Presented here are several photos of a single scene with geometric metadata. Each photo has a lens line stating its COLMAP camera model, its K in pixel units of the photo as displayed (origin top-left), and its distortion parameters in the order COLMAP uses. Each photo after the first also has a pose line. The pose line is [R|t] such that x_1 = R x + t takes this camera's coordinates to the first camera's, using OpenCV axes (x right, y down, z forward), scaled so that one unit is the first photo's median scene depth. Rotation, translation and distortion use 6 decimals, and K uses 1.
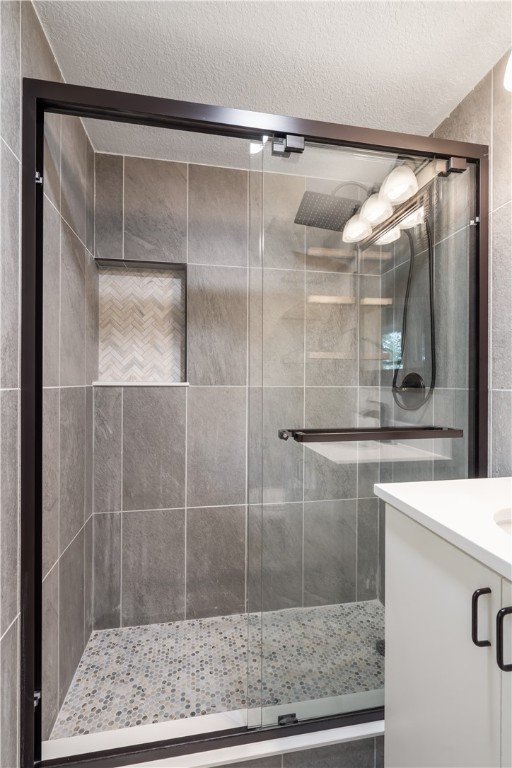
lens RADIAL K [[357.7, 0, 256.0], [0, 357.7, 384.0], [0, 0, 1]] dist [-0.002457, 0.000476]
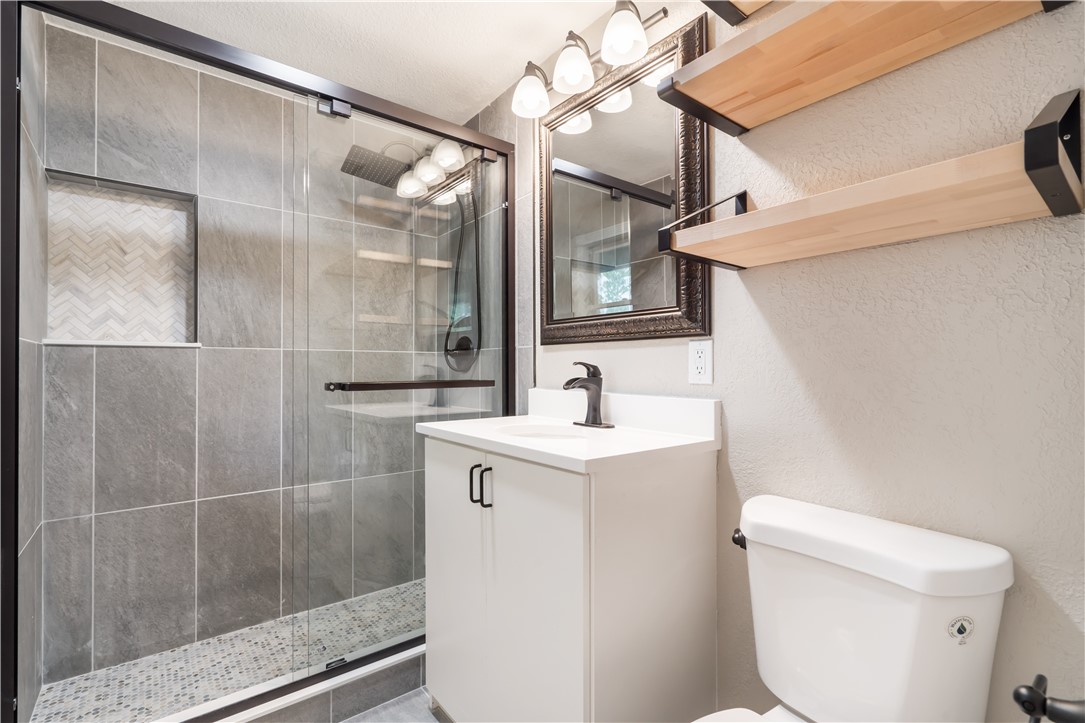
lens RADIAL K [[495.2, 0, 543.0], [0, 495.2, 365.1], [0, 0, 1]] dist [-0.003983, 0.000435]
pose [[0.880004, -0.003143, 0.474956, -0.038582], [0.008074, 0.999933, -0.008344, 0.061045], [-0.474898, 0.011177, 0.879970, -0.343392]]
